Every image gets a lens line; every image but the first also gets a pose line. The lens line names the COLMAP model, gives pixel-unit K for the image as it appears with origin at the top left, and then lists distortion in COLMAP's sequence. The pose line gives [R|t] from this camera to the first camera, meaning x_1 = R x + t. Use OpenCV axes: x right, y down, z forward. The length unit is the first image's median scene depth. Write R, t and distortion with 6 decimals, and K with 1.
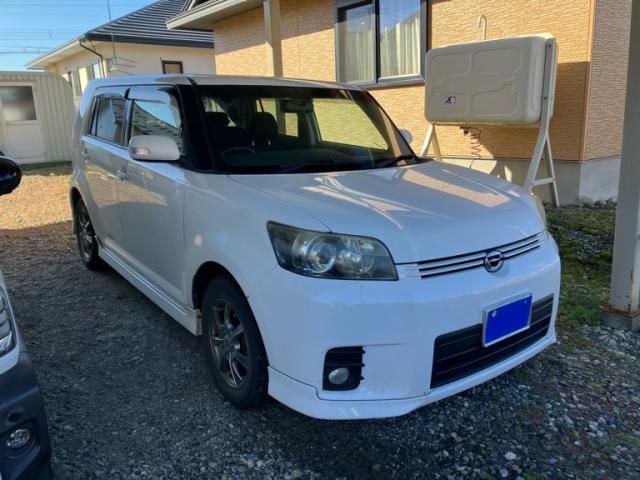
lens RADIAL K [[518.7, 0, 320.0], [0, 518.7, 240.0], [0, 0, 1]] dist [0.007222, -0.000040]
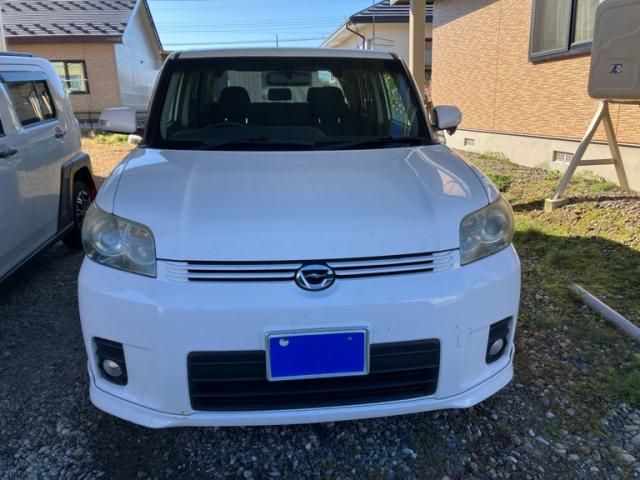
lens RADIAL K [[518.7, 0, 320.0], [0, 518.7, 240.0], [0, 0, 1]] dist [0.007222, -0.000040]
pose [[0.856617, 0.132975, -0.498523, 0.689481], [-0.113638, 0.991116, 0.069103, -0.065417], [0.503283, -0.002543, 0.864118, 0.322233]]
